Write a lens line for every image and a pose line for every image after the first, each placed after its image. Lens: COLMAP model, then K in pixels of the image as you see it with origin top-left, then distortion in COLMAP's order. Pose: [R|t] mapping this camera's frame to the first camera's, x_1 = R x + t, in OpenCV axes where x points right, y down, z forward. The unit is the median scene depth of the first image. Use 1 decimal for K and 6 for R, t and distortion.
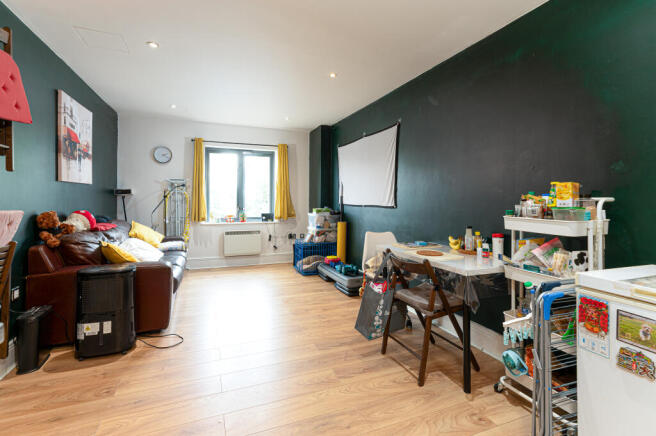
lens RADIAL K [[297.8, 0, 329.8], [0, 297.8, 202.1], [0, 0, 1]] dist [0.016801, -0.000373]
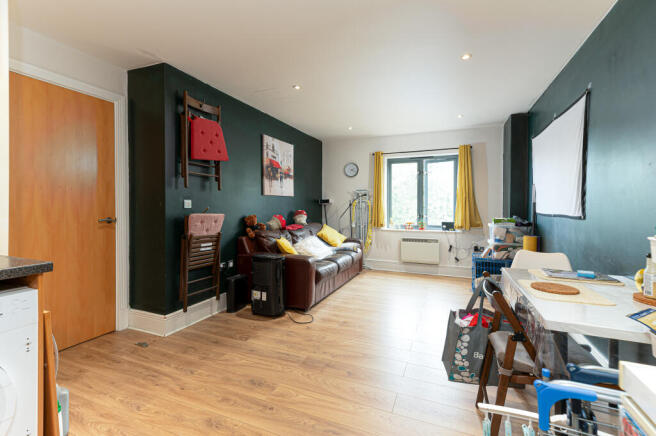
lens RADIAL K [[297.8, 0, 333.6], [0, 297.8, 213.4], [0, 0, 1]] dist [0.016801, -0.000373]
pose [[0.722280, 0.012882, -0.691481, 0.350397], [-0.004731, 0.999895, 0.013686, -0.000289], [0.691584, -0.006614, 0.722265, 0.150588]]
